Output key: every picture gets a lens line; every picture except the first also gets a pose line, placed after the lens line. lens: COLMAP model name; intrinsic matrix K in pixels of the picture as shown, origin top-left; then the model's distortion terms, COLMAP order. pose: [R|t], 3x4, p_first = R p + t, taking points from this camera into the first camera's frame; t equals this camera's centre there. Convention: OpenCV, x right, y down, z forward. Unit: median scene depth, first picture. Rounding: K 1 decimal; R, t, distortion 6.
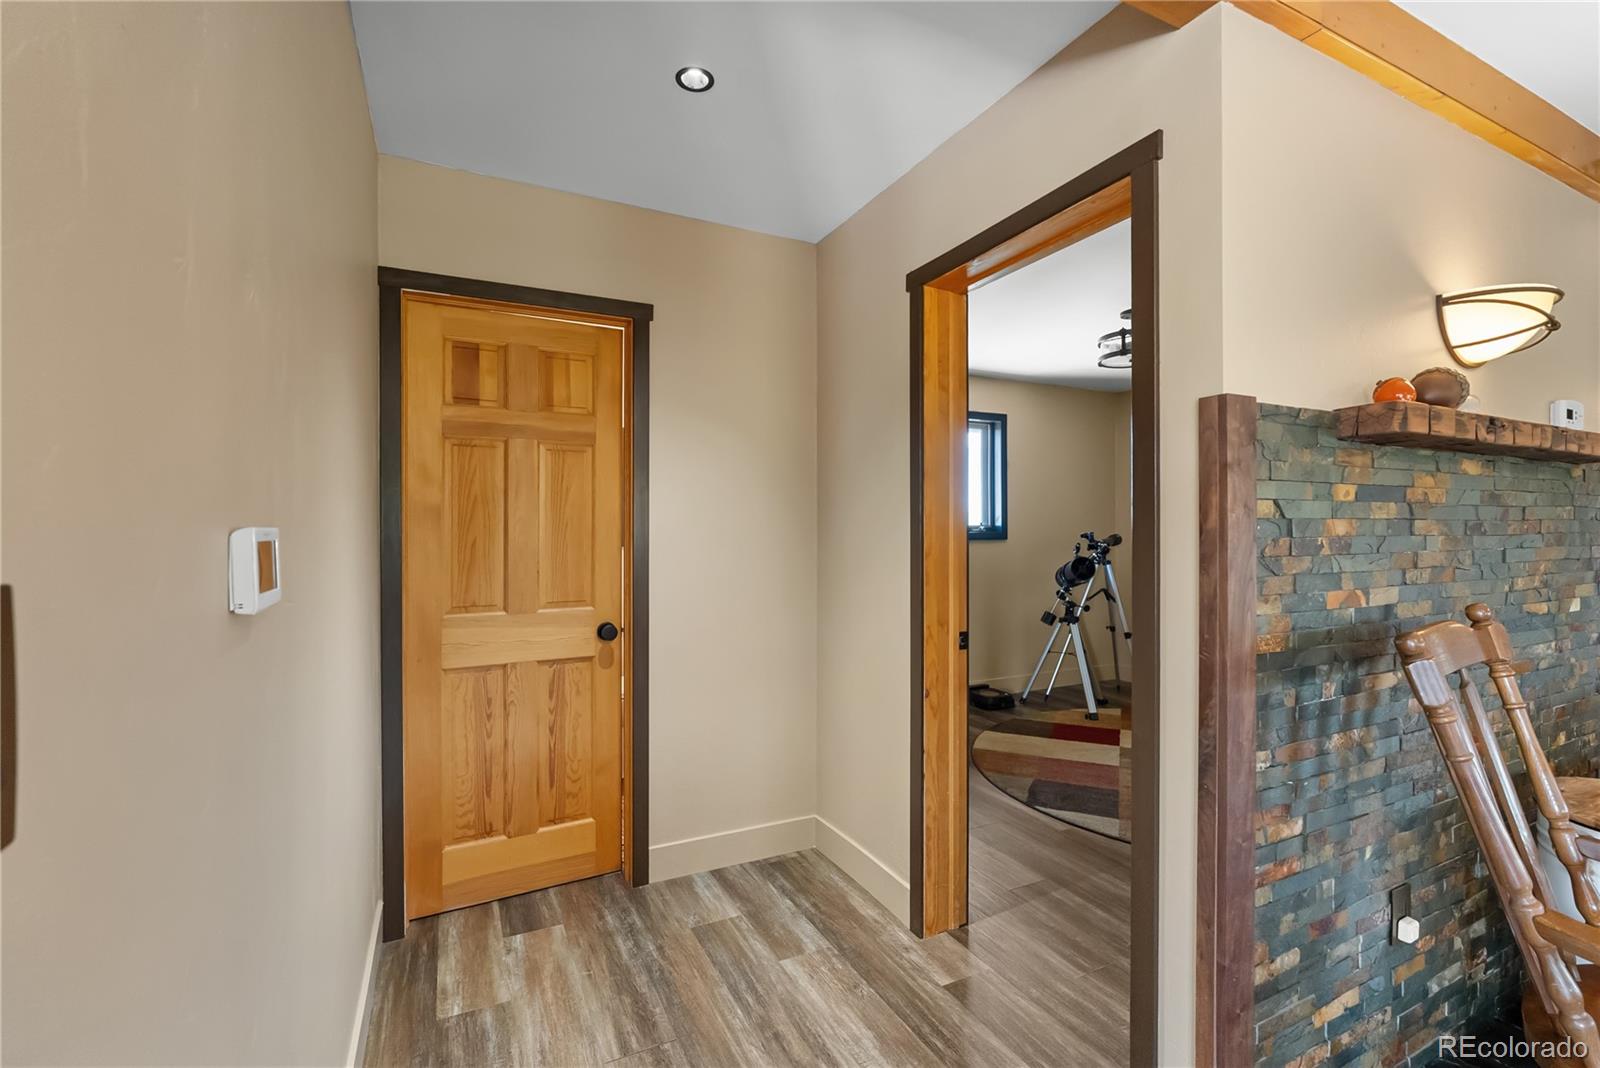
lens RADIAL K [[711.1, 0, 803.0], [0, 711.1, 526.6], [0, 0, 1]] dist [-0.008334, 0.001024]
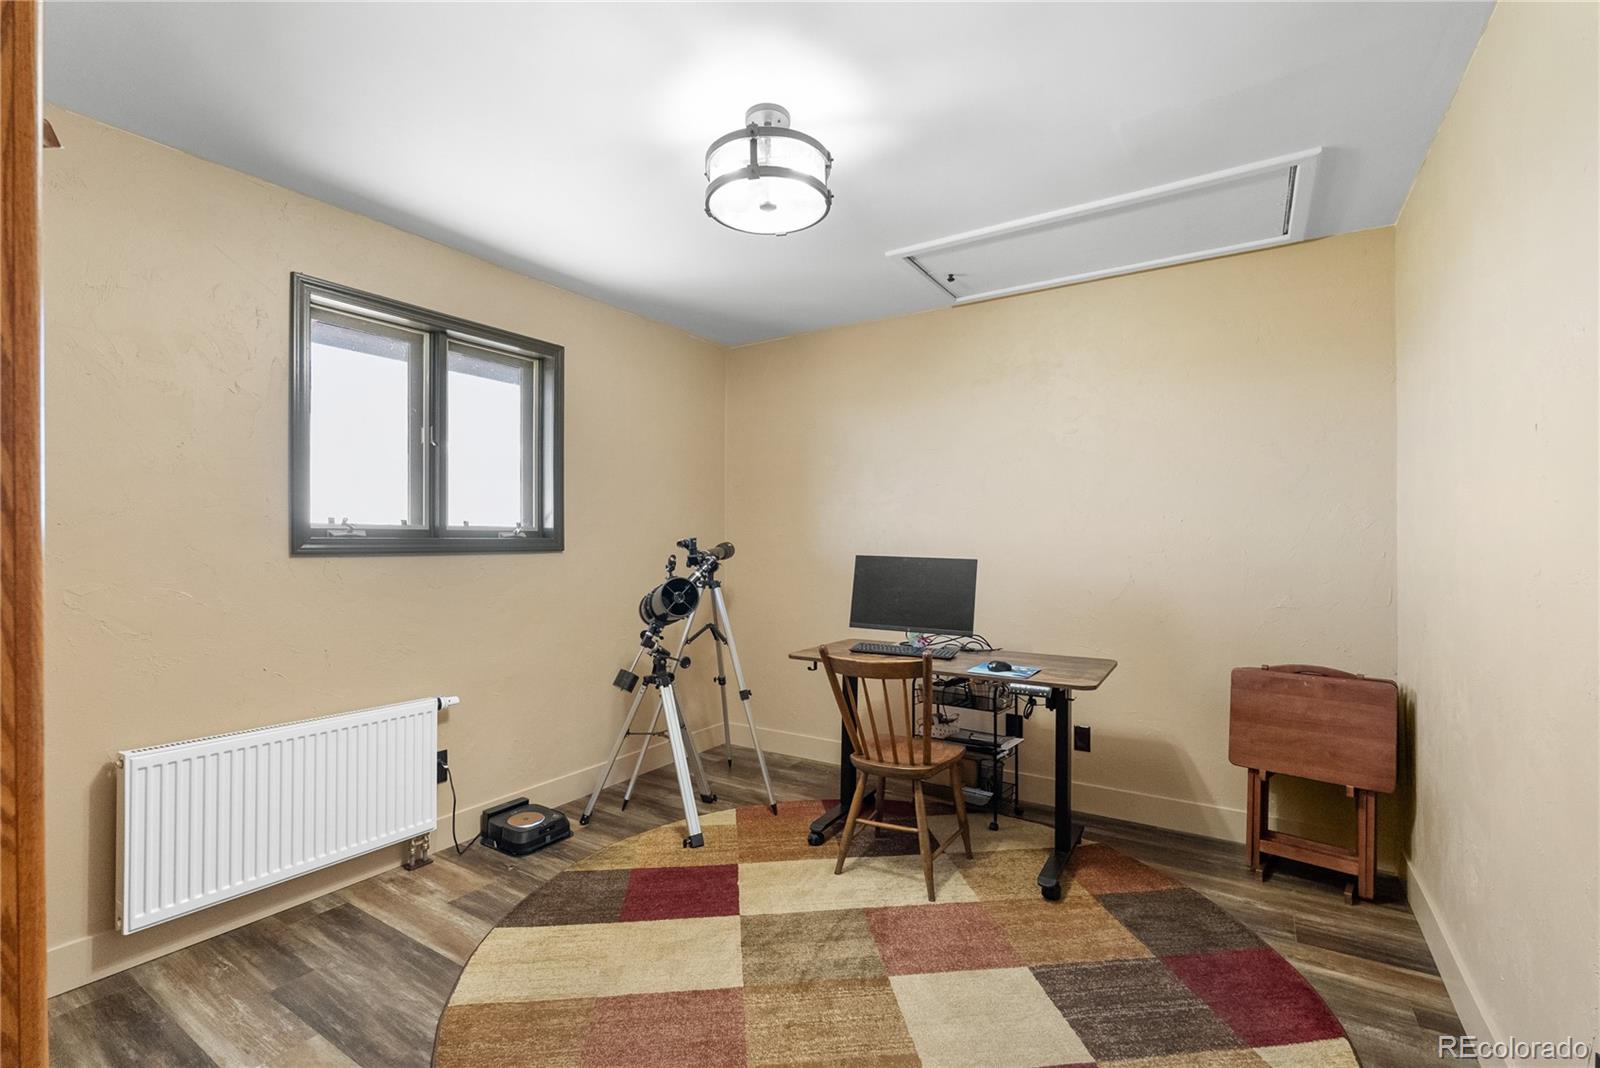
lens RADIAL K [[711.1, 0, 801.0], [0, 711.1, 534.1], [0, 0, 1]] dist [-0.008334, 0.001024]
pose [[0.860426, 0.001523, 0.509573, 0.164689], [-0.000812, 0.999998, -0.001616, 0.005221], [-0.509574, 0.000977, 0.860426, 0.401369]]
